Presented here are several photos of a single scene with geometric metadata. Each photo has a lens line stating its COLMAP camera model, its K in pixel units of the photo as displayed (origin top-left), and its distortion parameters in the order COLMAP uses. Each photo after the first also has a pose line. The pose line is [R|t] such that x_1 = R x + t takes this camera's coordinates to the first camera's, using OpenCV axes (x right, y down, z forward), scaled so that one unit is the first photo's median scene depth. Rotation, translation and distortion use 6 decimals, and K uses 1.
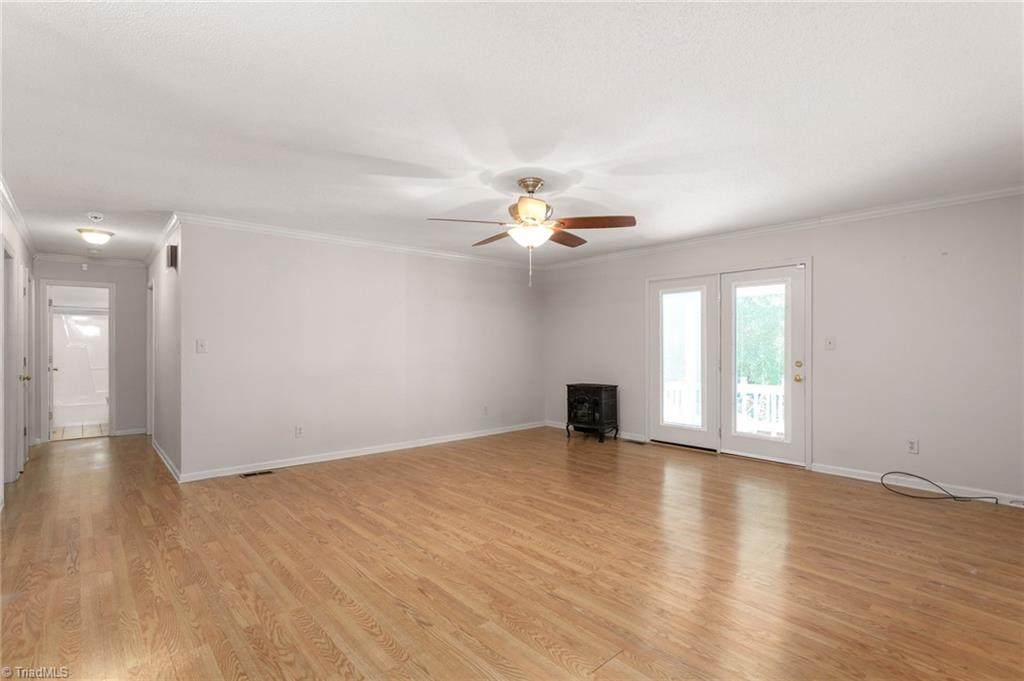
lens RADIAL K [[495.0, 0, 512.5], [0, 495.0, 344.7], [0, 0, 1]] dist [0.004695, 0.000092]
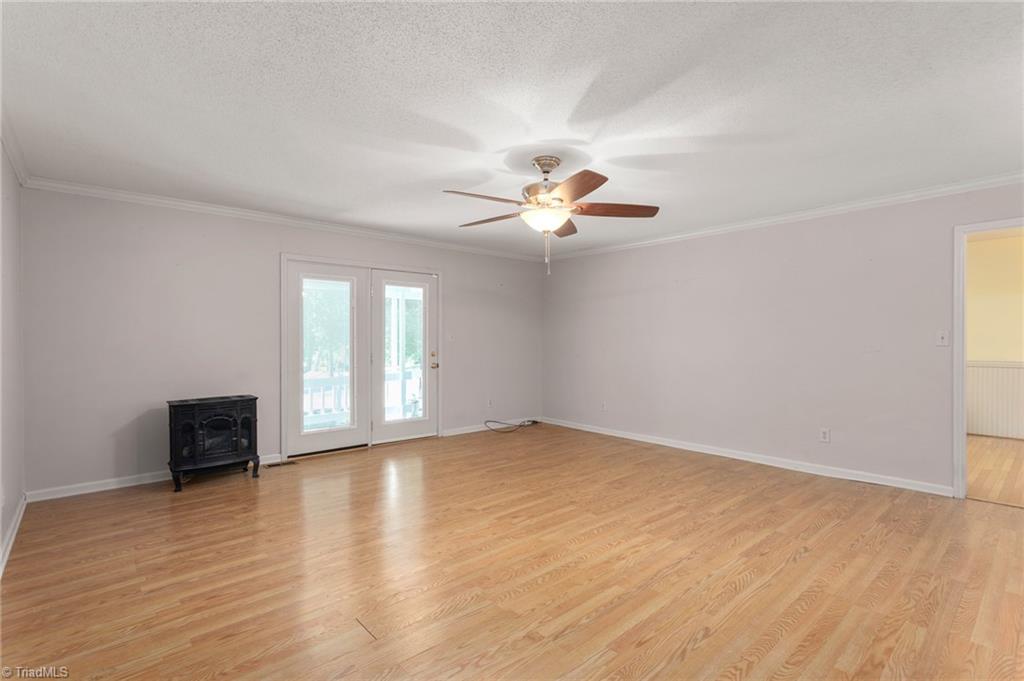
lens RADIAL K [[495.0, 0, 514.6], [0, 495.0, 340.2], [0, 0, 1]] dist [0.004695, 0.000092]
pose [[-0.024002, 0.003071, 0.999707, -0.937093], [-0.003814, 0.999988, -0.003163, 0.008482], [-0.999705, -0.003888, -0.023990, 1.145795]]
